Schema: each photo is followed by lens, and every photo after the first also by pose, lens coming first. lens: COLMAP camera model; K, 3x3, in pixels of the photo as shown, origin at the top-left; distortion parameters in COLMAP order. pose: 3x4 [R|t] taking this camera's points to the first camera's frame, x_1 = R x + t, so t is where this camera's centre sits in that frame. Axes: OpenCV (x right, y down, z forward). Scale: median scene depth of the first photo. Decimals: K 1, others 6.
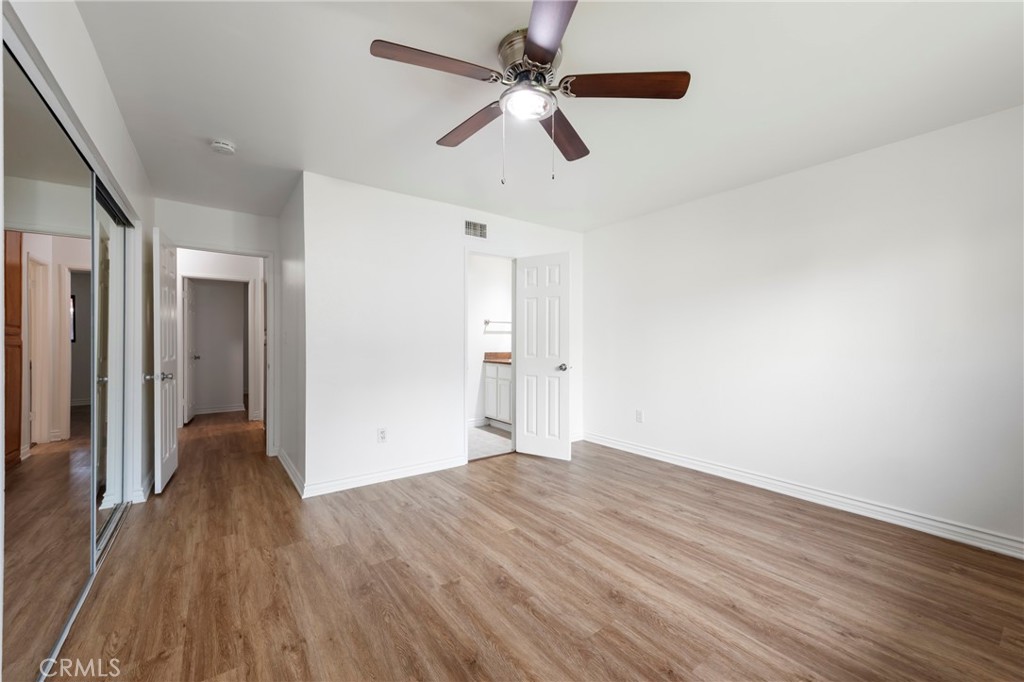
lens RADIAL K [[403.8, 0, 510.6], [0, 403.8, 339.5], [0, 0, 1]] dist [0.013107, -0.003219]
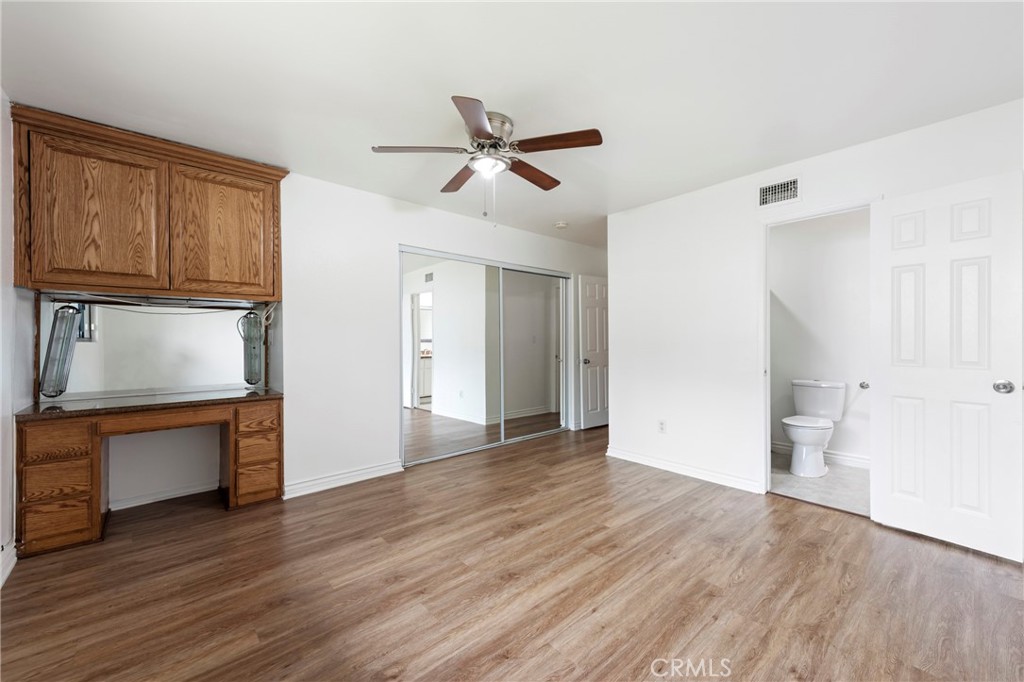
lens RADIAL K [[403.8, 0, 511.1], [0, 403.8, 342.0], [0, 0, 1]] dist [0.013107, -0.003219]
pose [[0.098441, 0.003240, -0.995138, 1.118846], [0.002586, 0.999990, 0.003512, 0.006927], [0.995139, -0.002919, 0.098432, 0.757571]]
